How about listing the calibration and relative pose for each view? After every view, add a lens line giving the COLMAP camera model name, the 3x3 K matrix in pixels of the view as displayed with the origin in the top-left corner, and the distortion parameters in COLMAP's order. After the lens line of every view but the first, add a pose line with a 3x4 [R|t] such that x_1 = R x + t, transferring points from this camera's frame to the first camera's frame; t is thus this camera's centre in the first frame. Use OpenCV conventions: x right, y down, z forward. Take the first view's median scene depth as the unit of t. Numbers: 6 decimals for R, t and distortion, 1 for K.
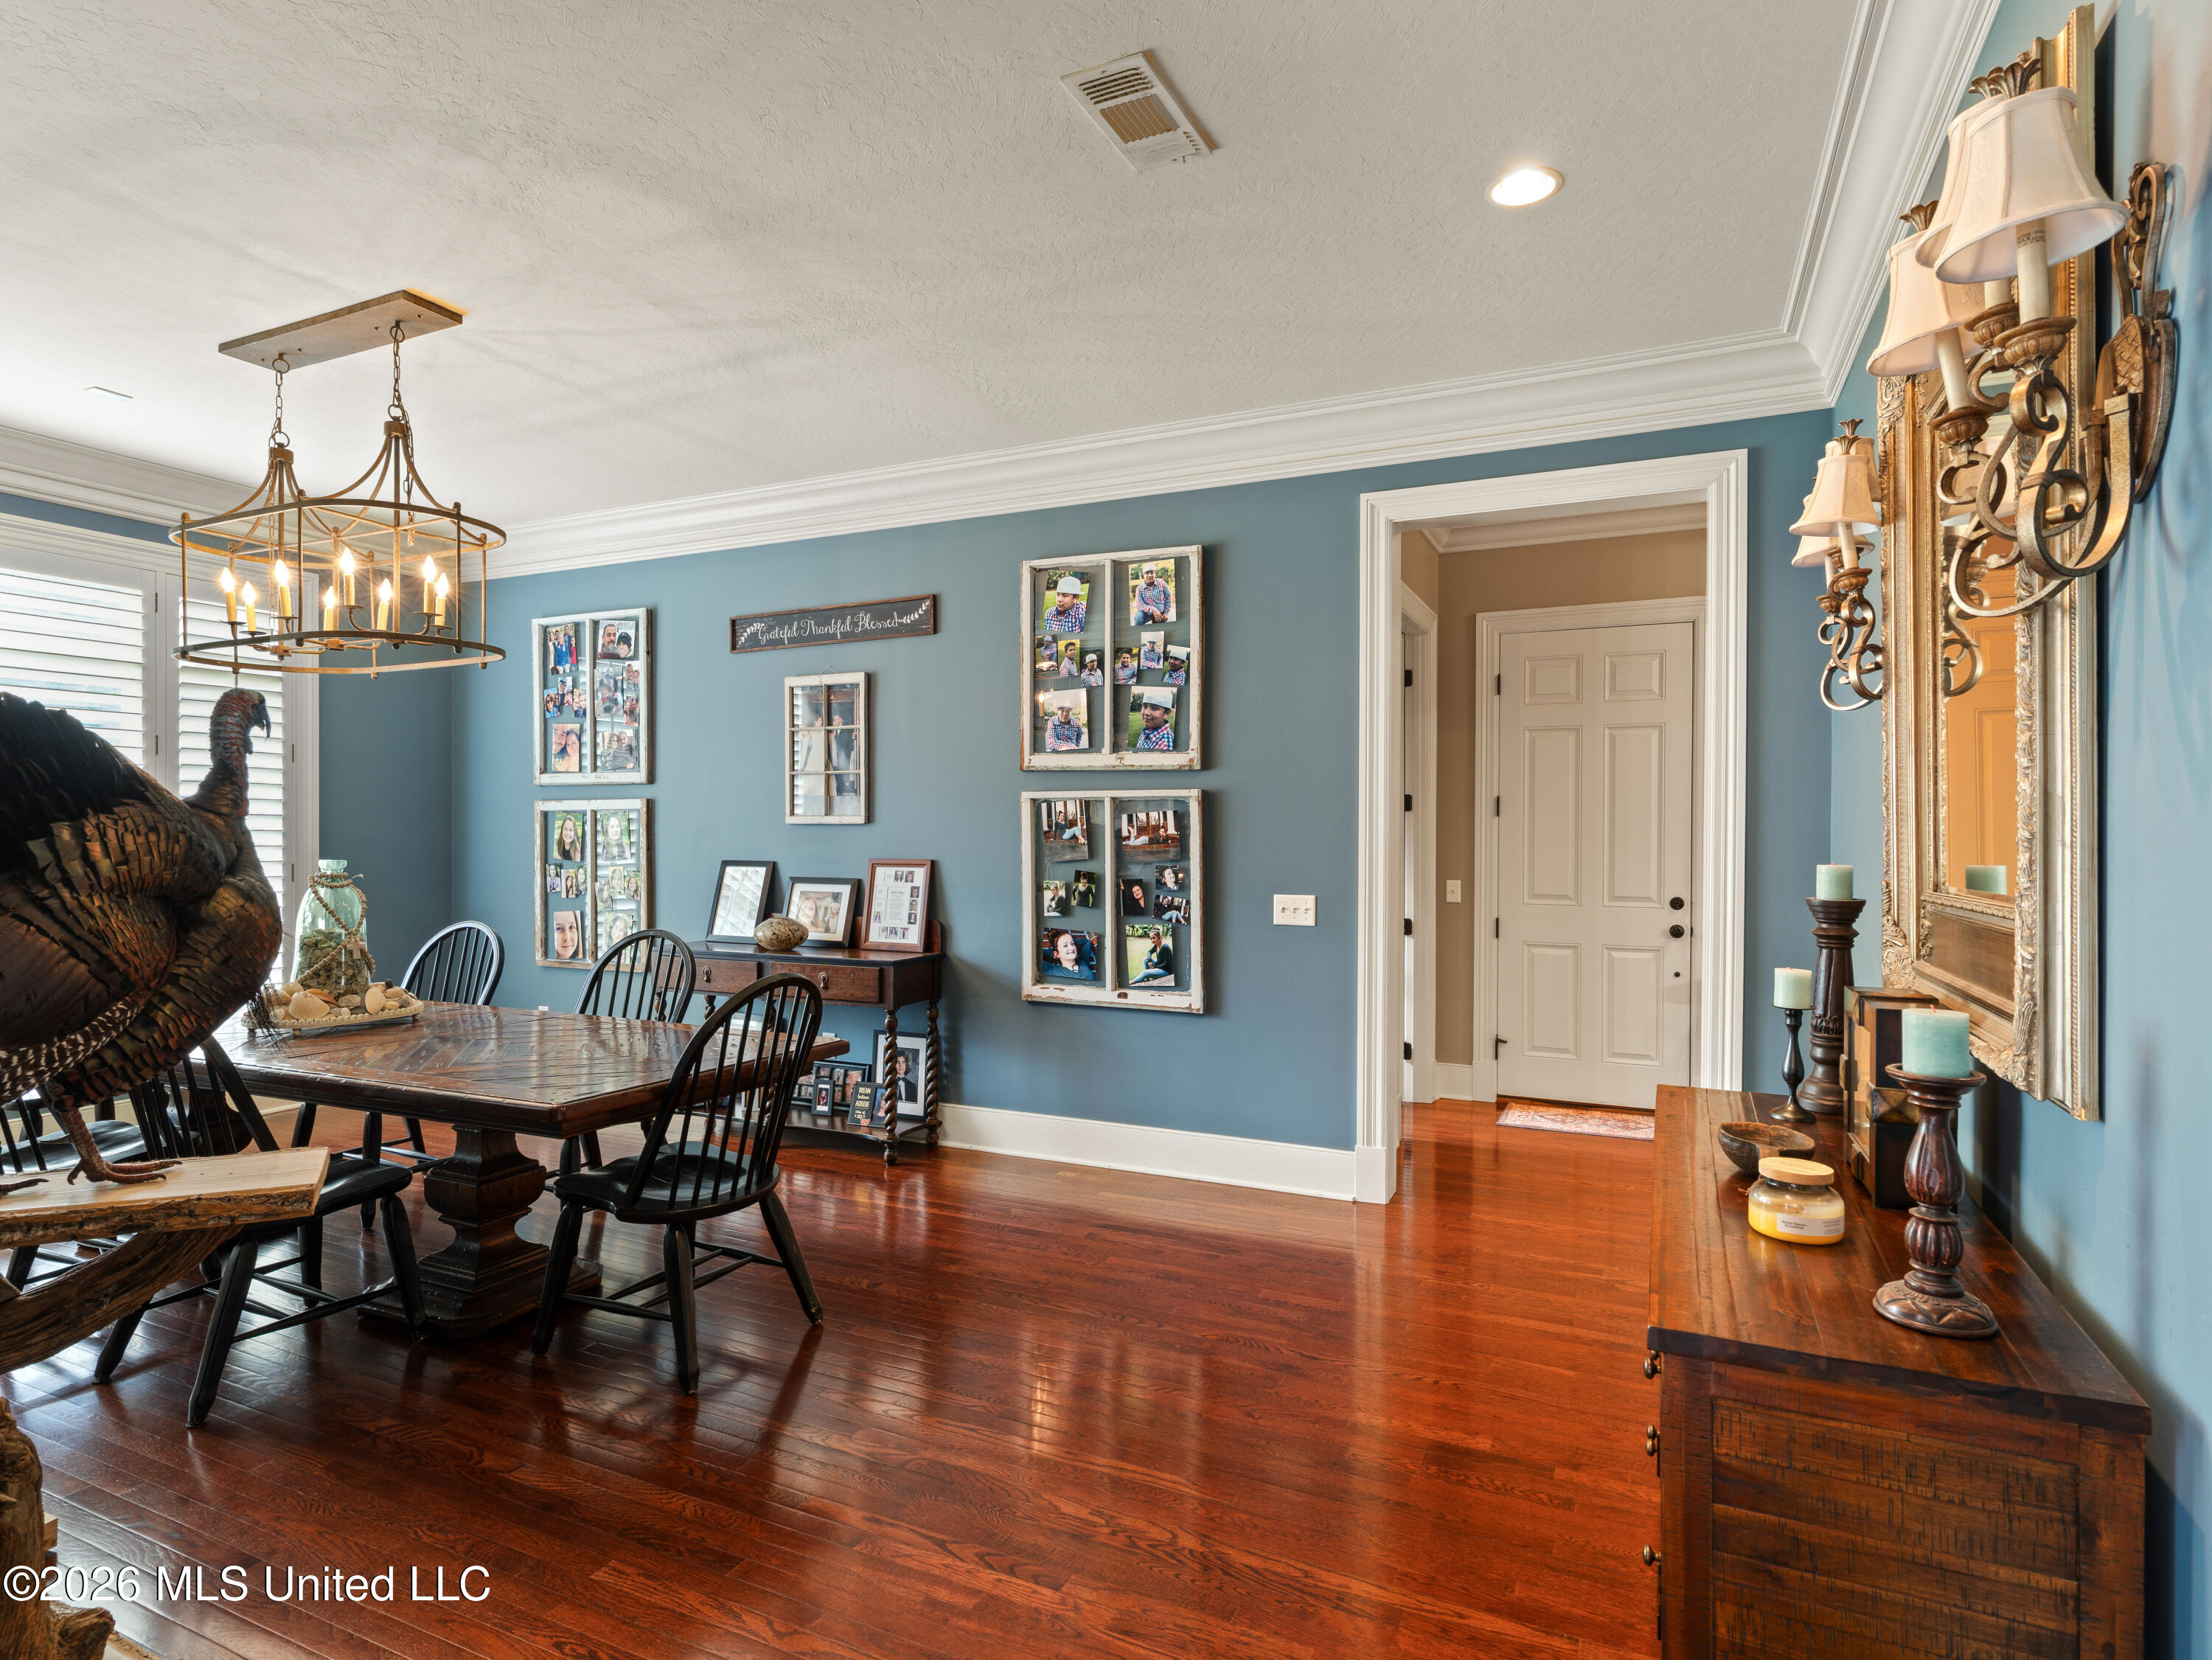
lens RADIAL K [[1180.9, 0, 1106.0], [0, 1180.9, 830.0], [0, 0, 1]] dist [0.000218, 0.000149]
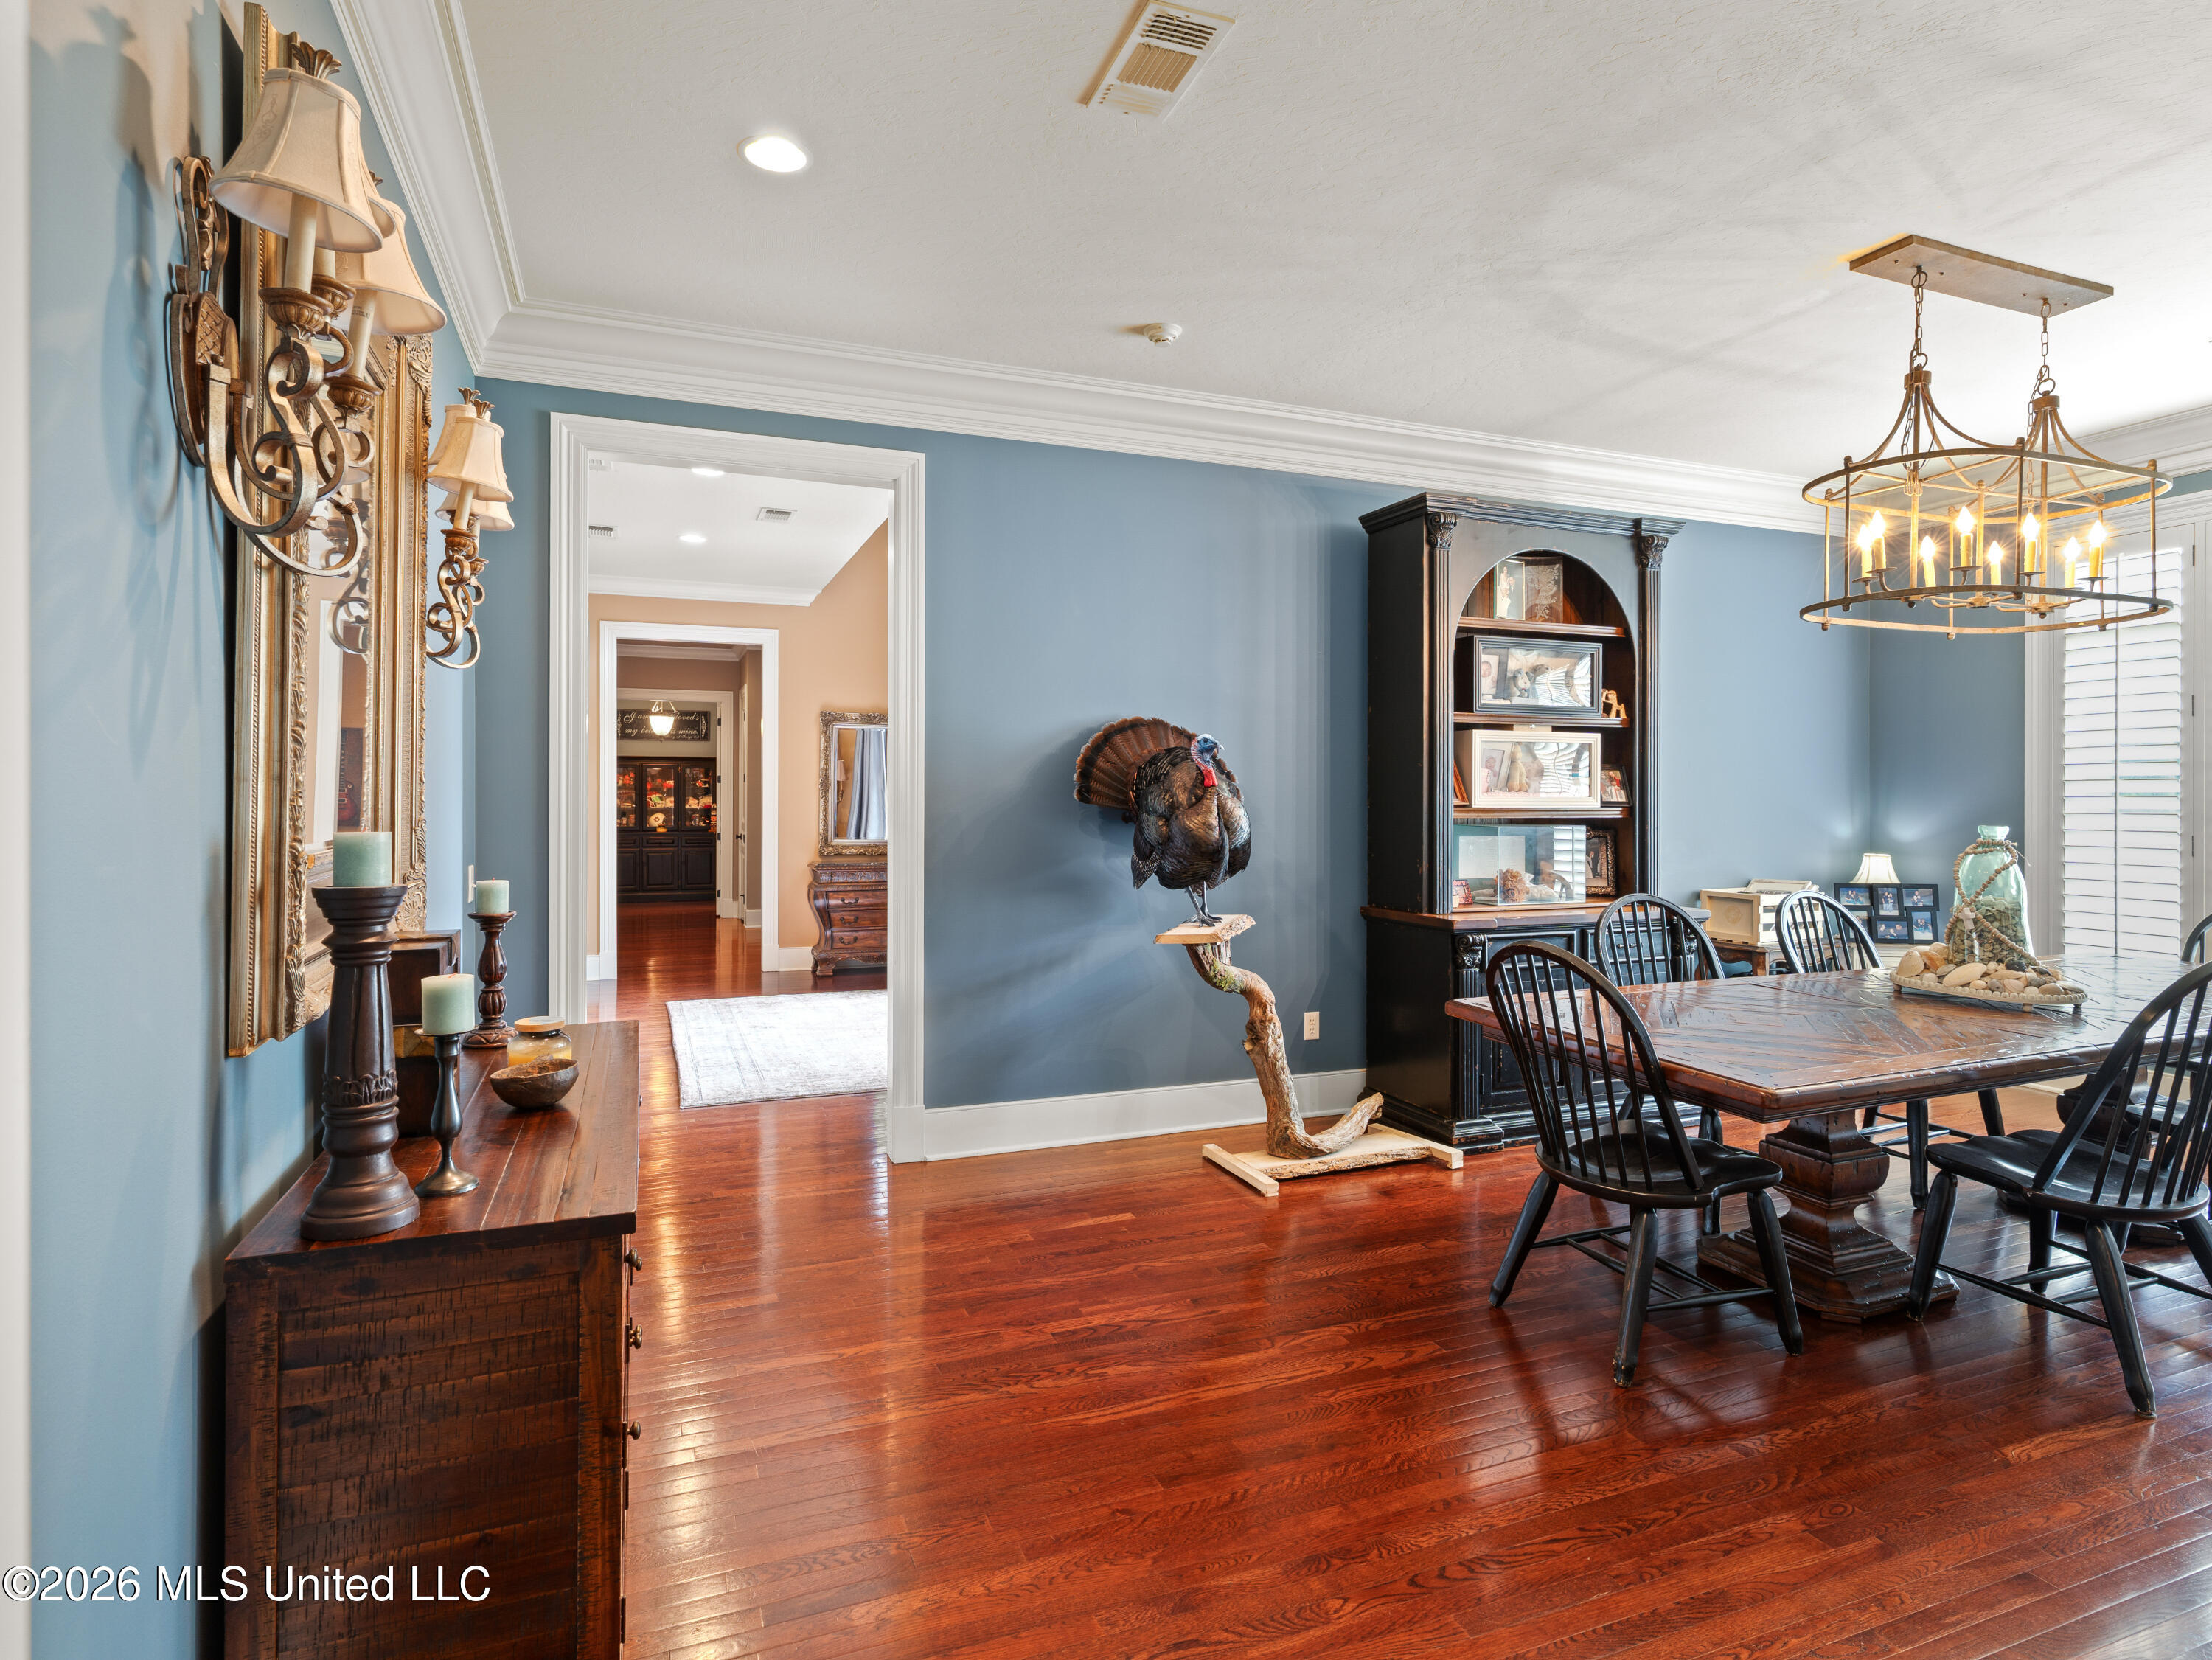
lens RADIAL K [[1196.3, 0, 1110.6], [0, 1196.3, 803.8], [0, 0, 1]] dist [-0.000821, -0.000115]
pose [[-0.685890, -0.000026, -0.727705, 0.558586], [-0.003689, 0.999987, 0.003442, 0.006619], [0.727695, 0.005045, -0.685882, 1.183397]]
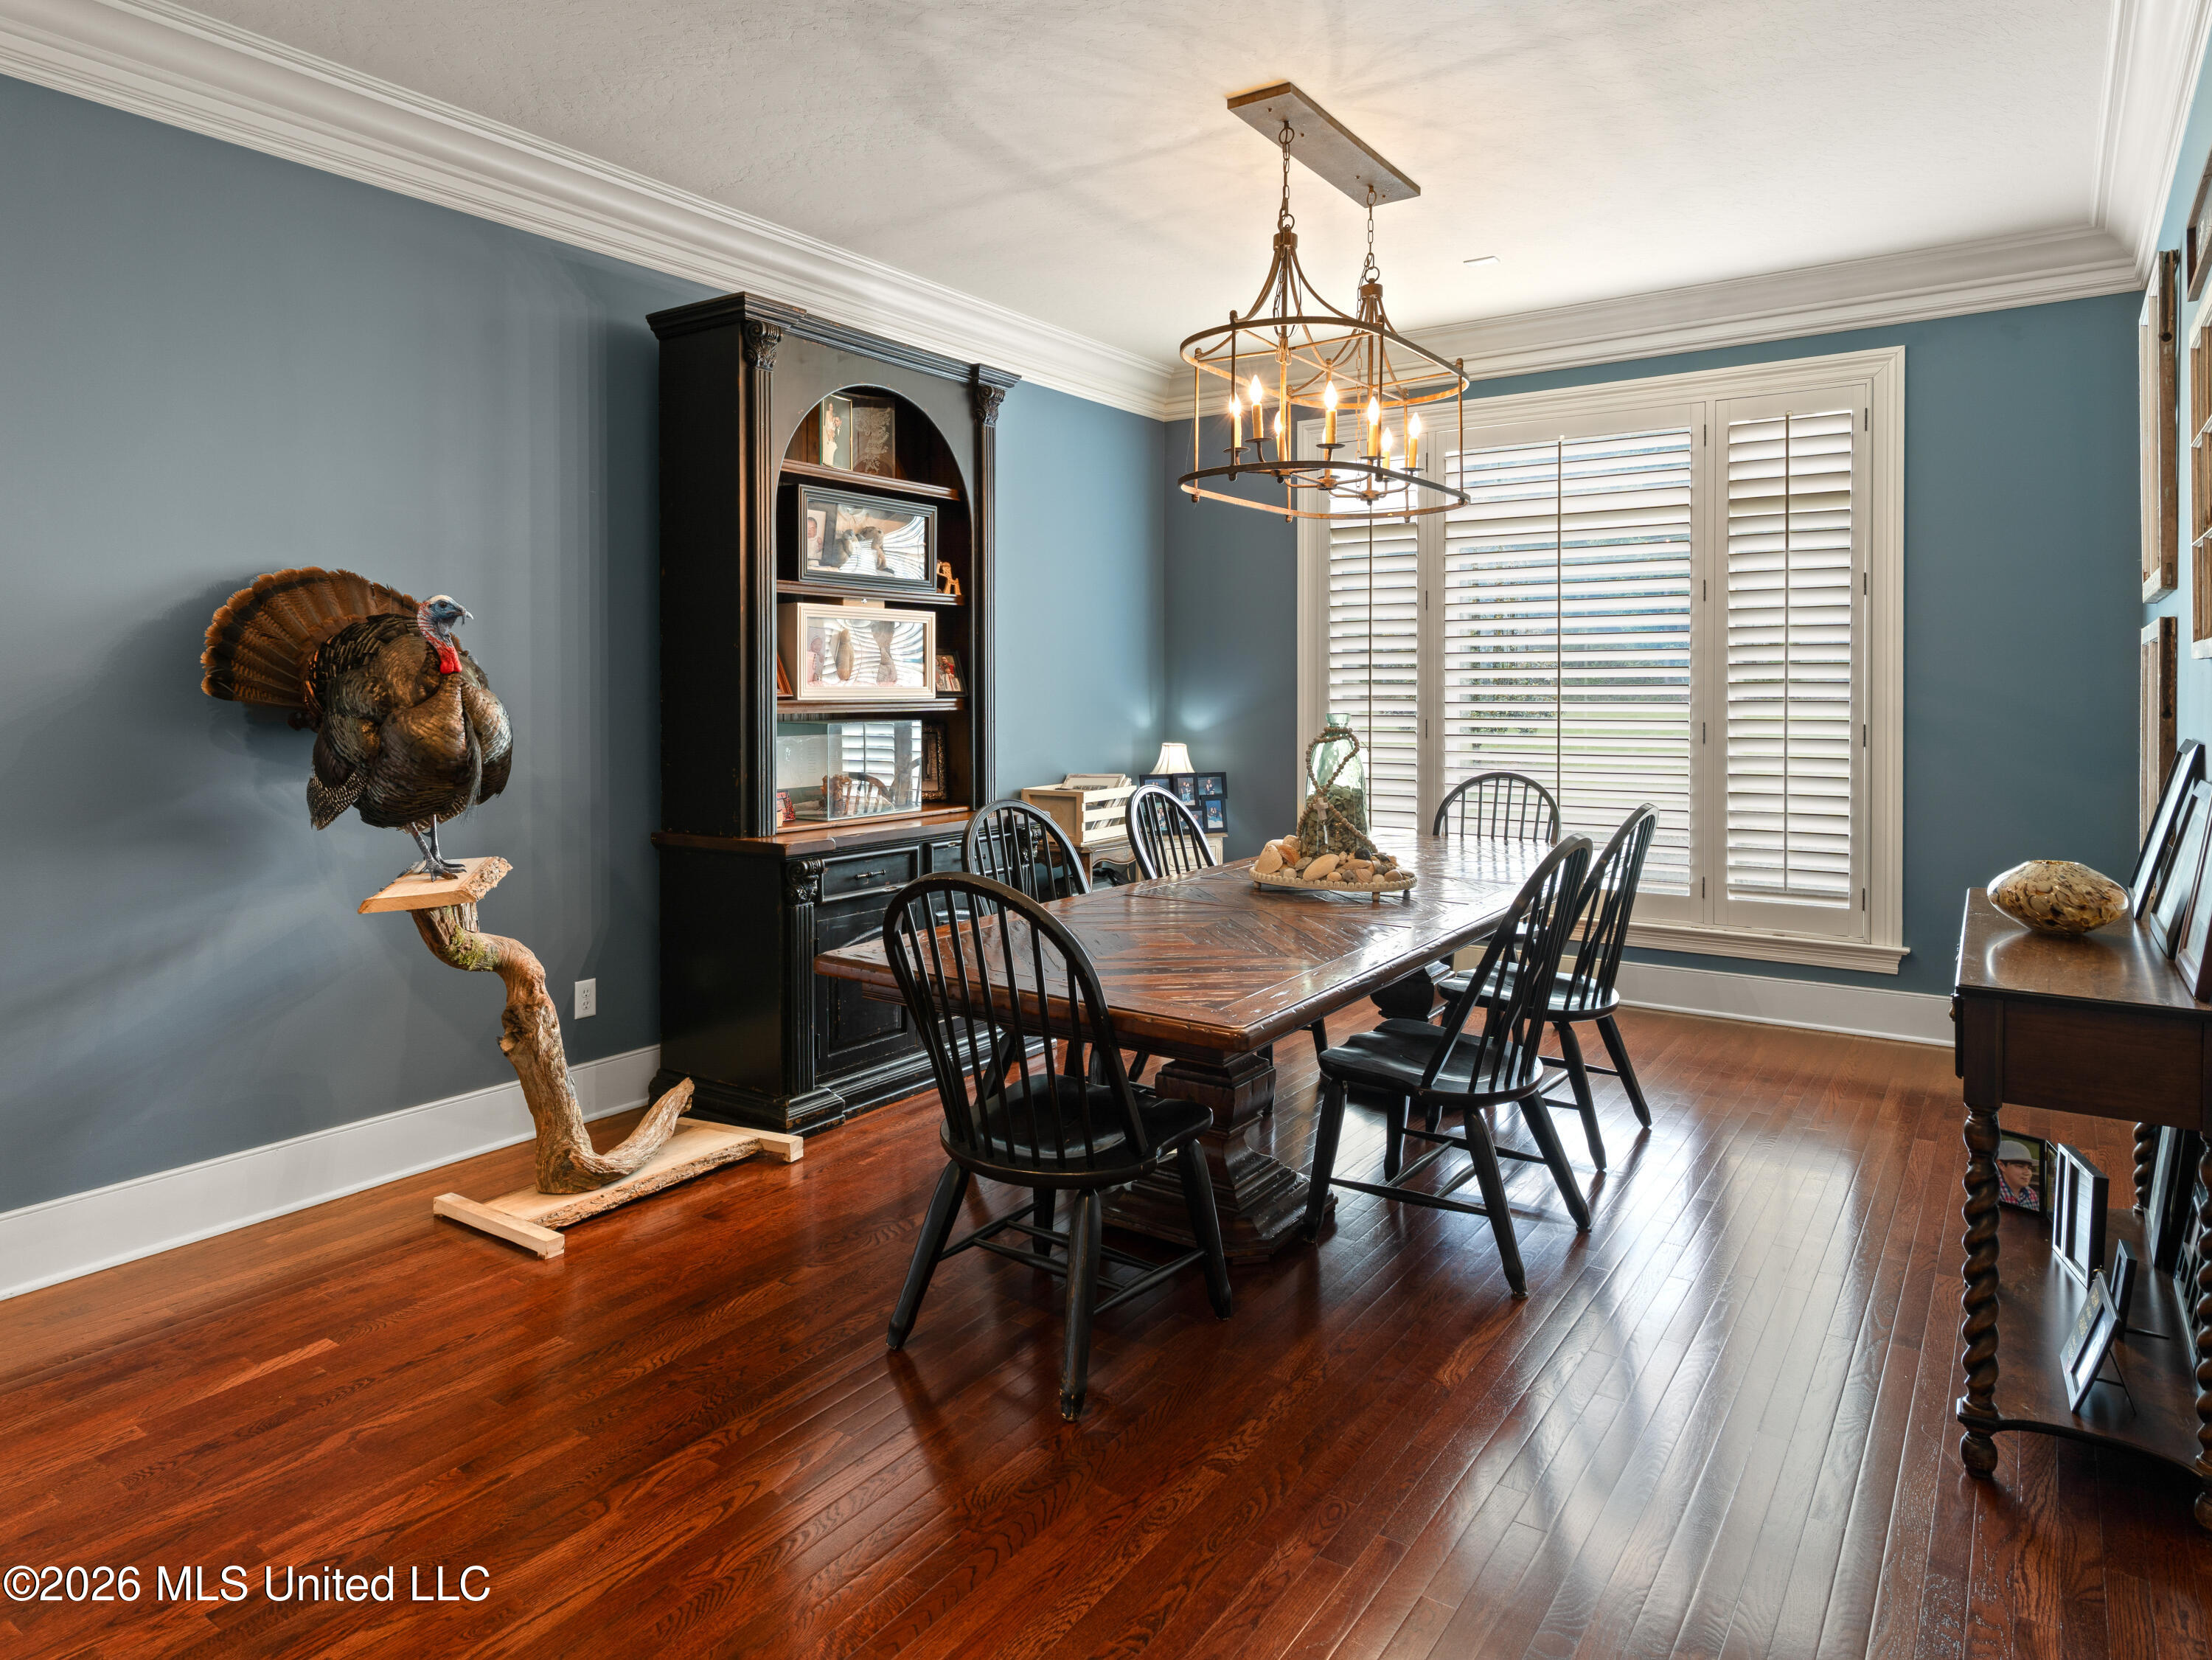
lens RADIAL K [[1355.1, 0, 1100.2], [0, 1355.1, 704.1], [0, 0, 1]] dist [0.002278, 0.000961]
pose [[-0.165293, 0.009617, -0.986198, 0.452591], [0.003697, 0.999951, 0.009131, 0.007330], [0.986238, -0.002137, -0.165320, 1.022525]]
